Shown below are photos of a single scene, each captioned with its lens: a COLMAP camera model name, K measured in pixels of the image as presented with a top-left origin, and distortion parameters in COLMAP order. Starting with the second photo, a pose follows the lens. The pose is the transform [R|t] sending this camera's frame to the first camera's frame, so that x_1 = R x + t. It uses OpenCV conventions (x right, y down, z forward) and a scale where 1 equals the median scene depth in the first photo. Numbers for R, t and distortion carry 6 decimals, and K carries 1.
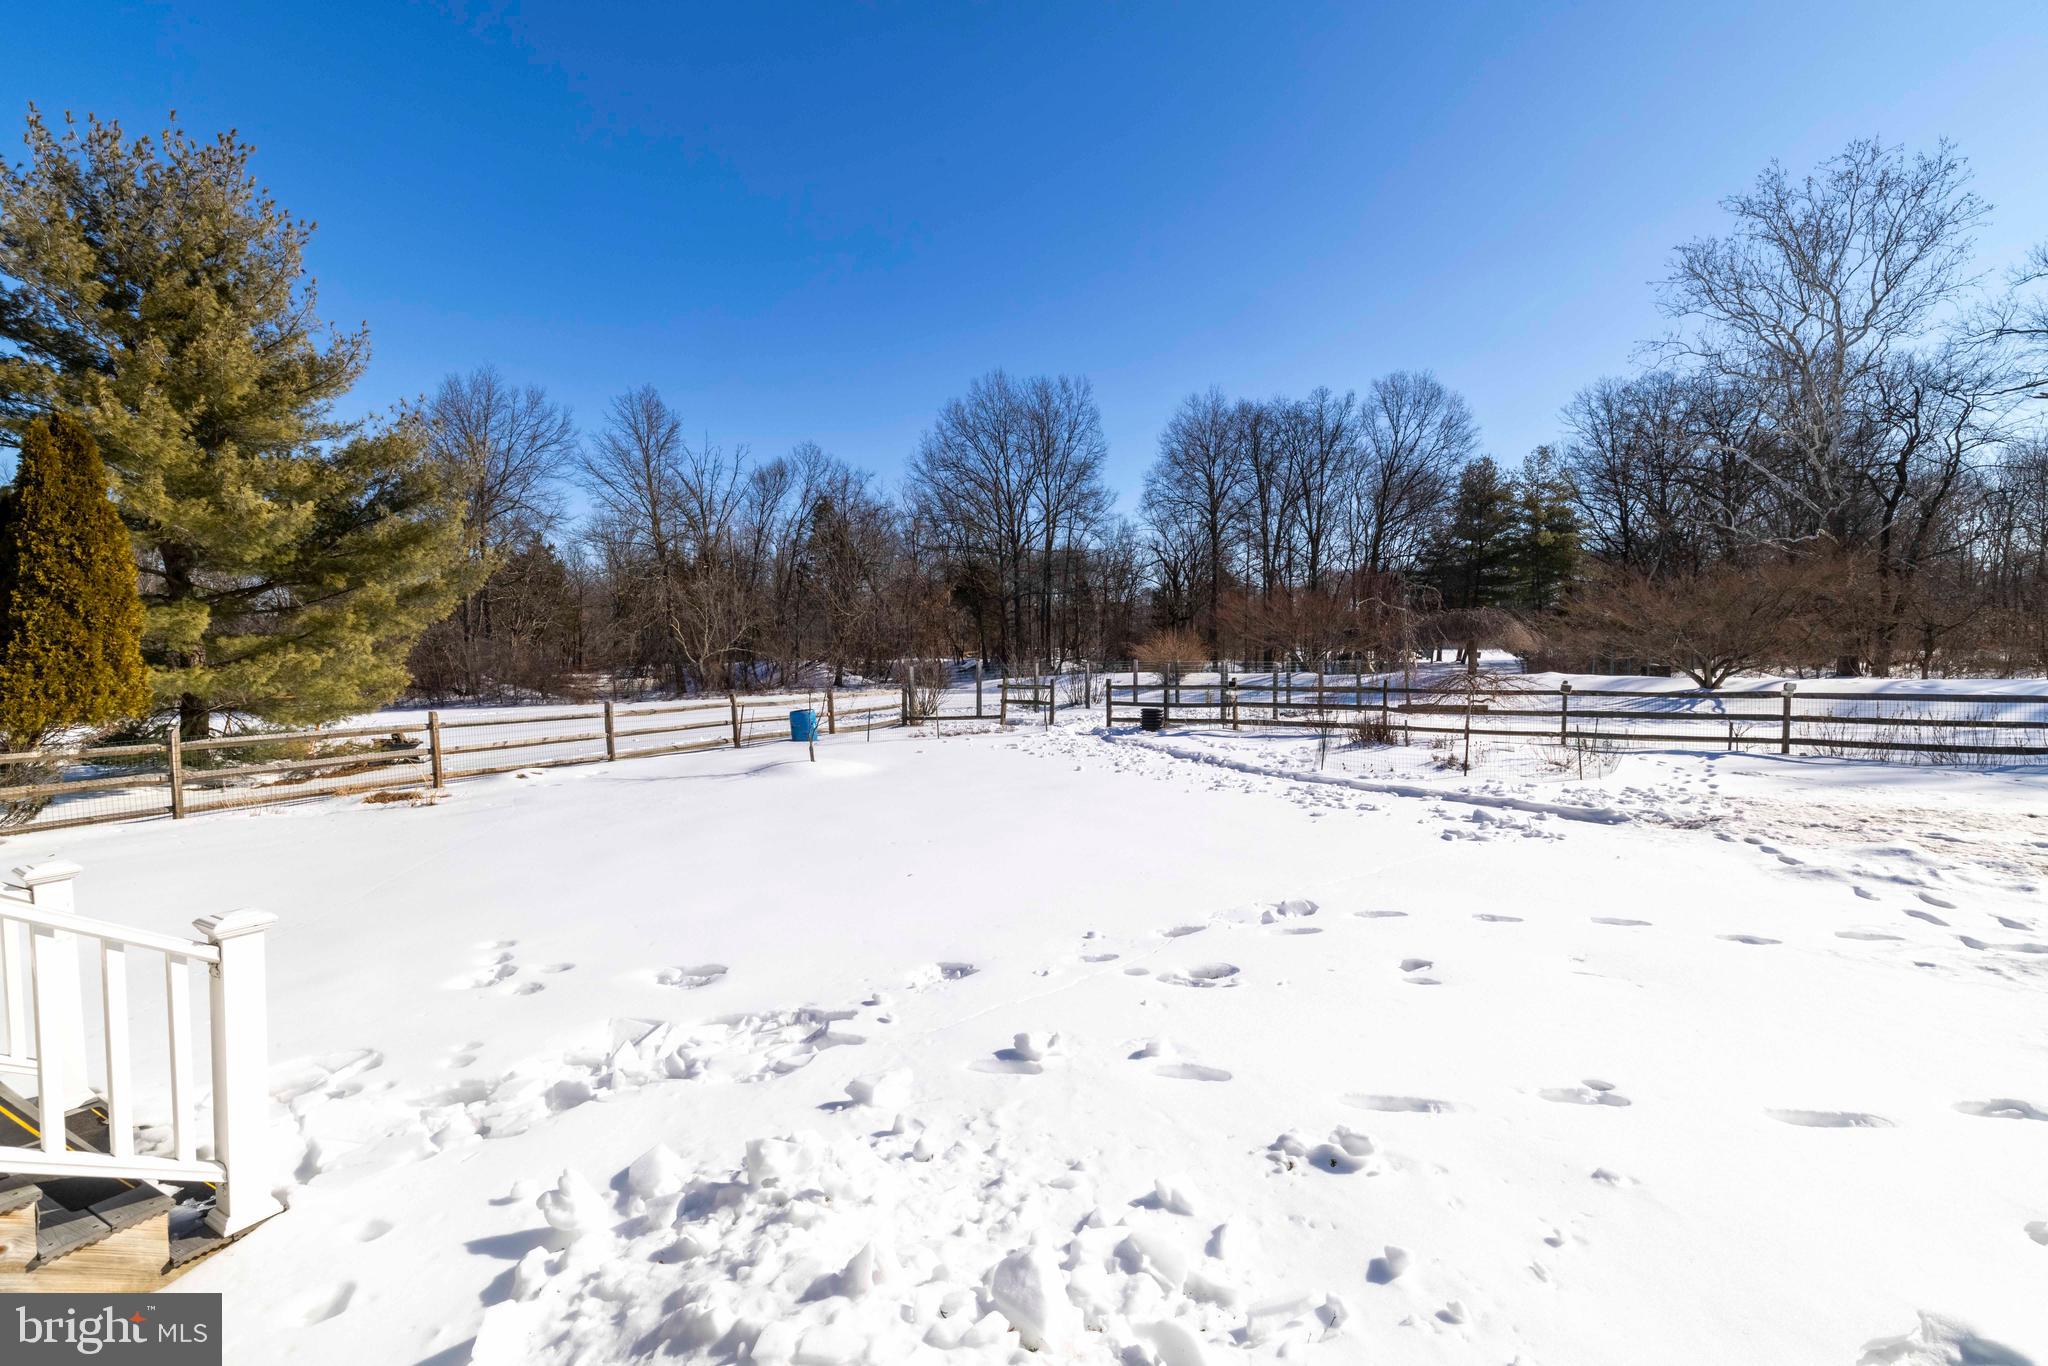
lens RADIAL K [[873.1, 0, 1021.9], [0, 873.1, 680.0], [0, 0, 1]] dist [-0.010693, 0.000323]
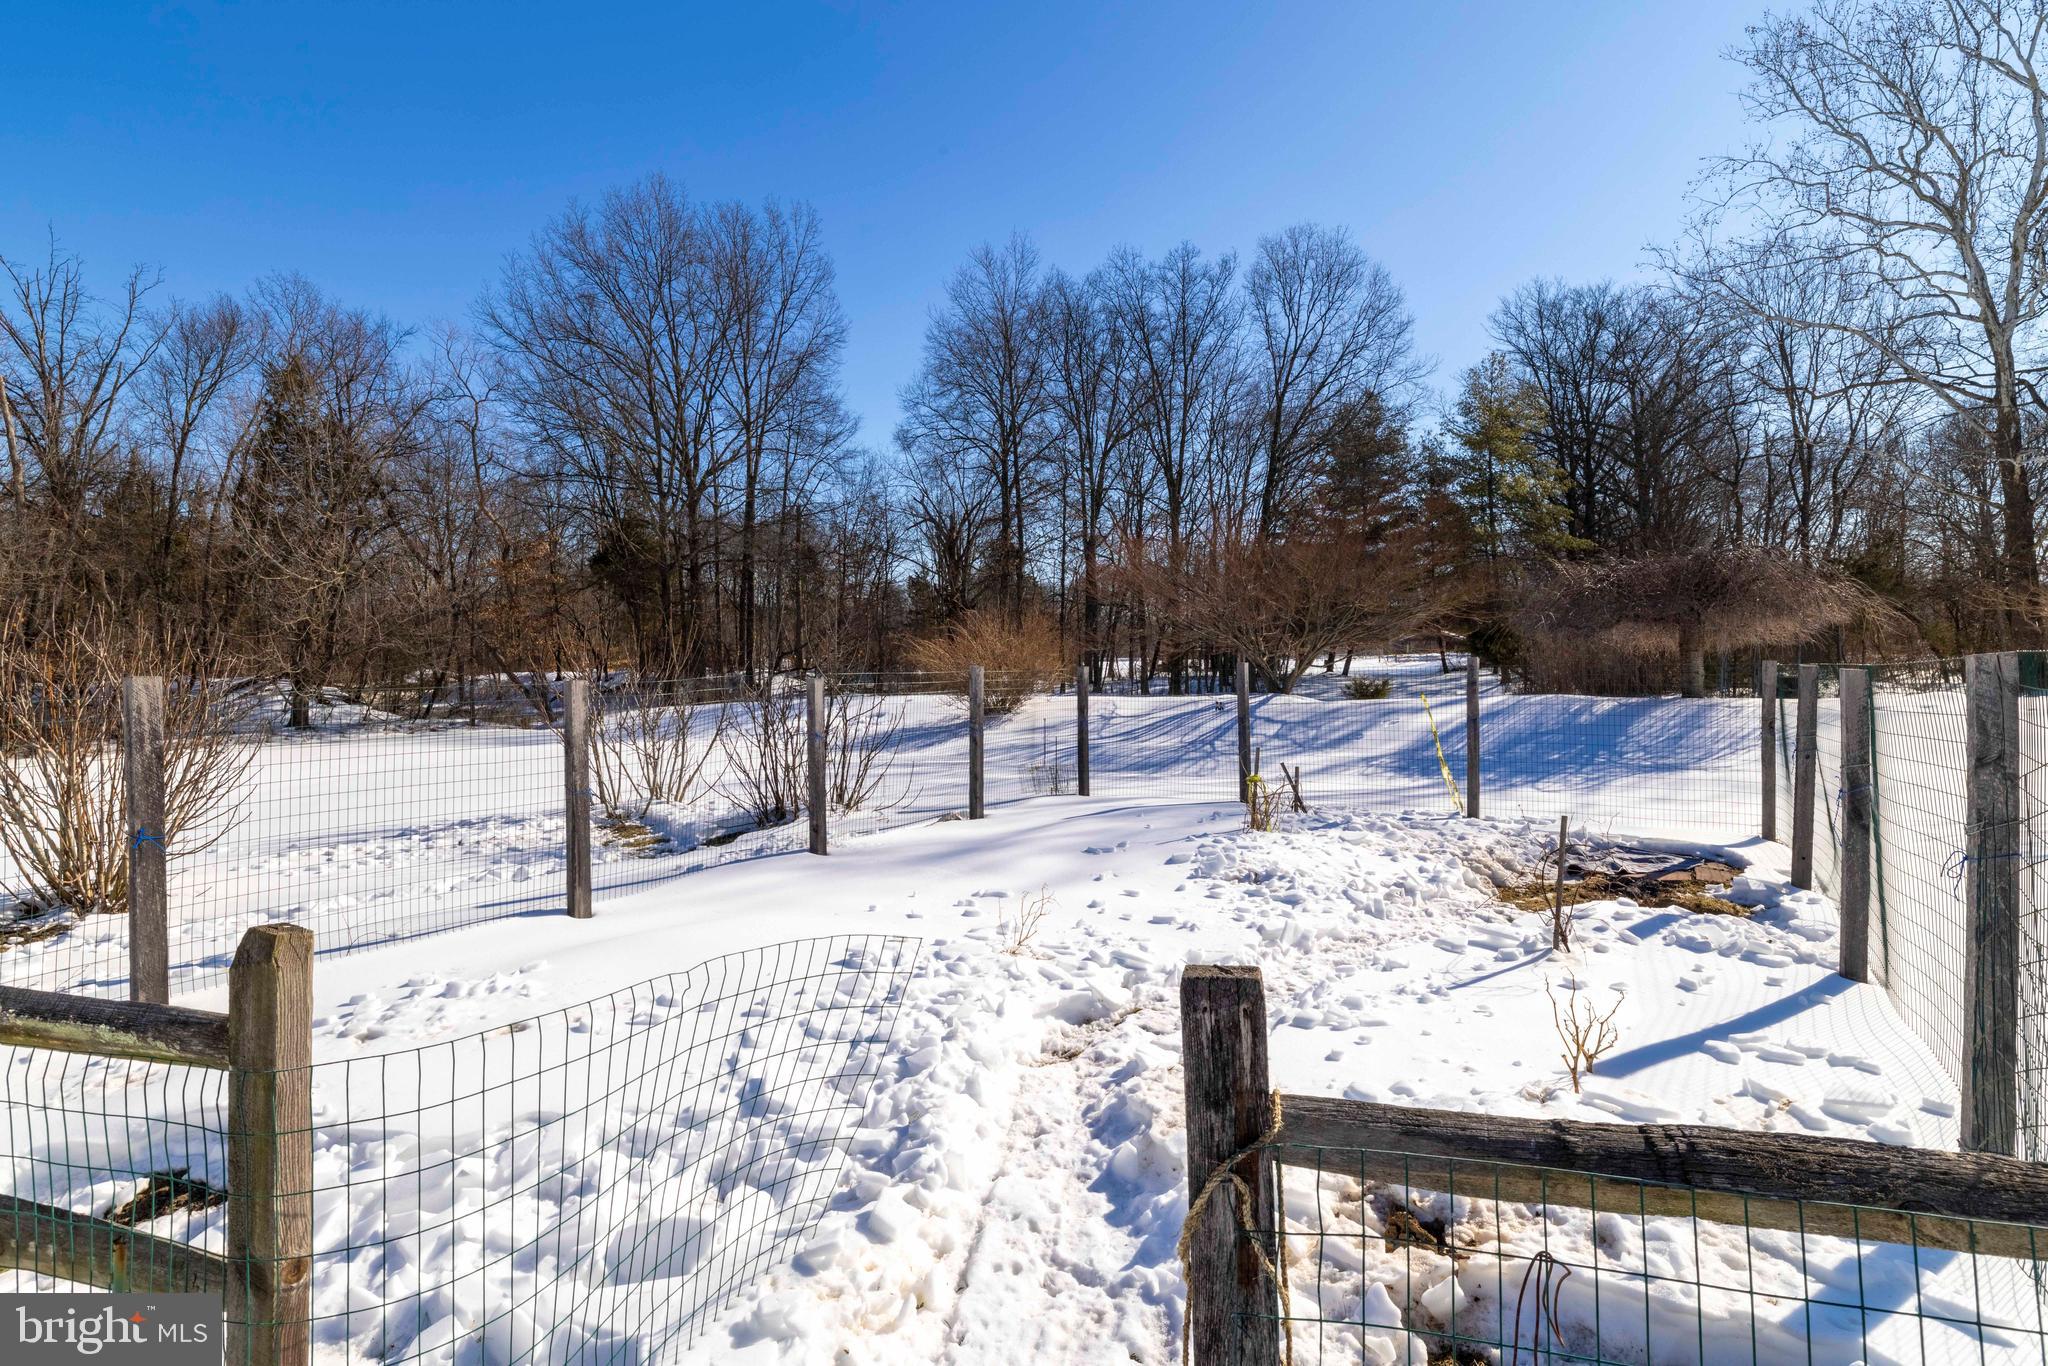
lens RADIAL K [[1096.4, 0, 1022.1], [0, 1096.4, 677.3], [0, 0, 1]] dist [0.002563, 0.000489]
pose [[0.966328, -0.006382, 0.257236, 0.019096], [0.011756, 0.999743, -0.019358, -0.003857], [-0.257046, 0.021731, 0.966155, 0.252295]]
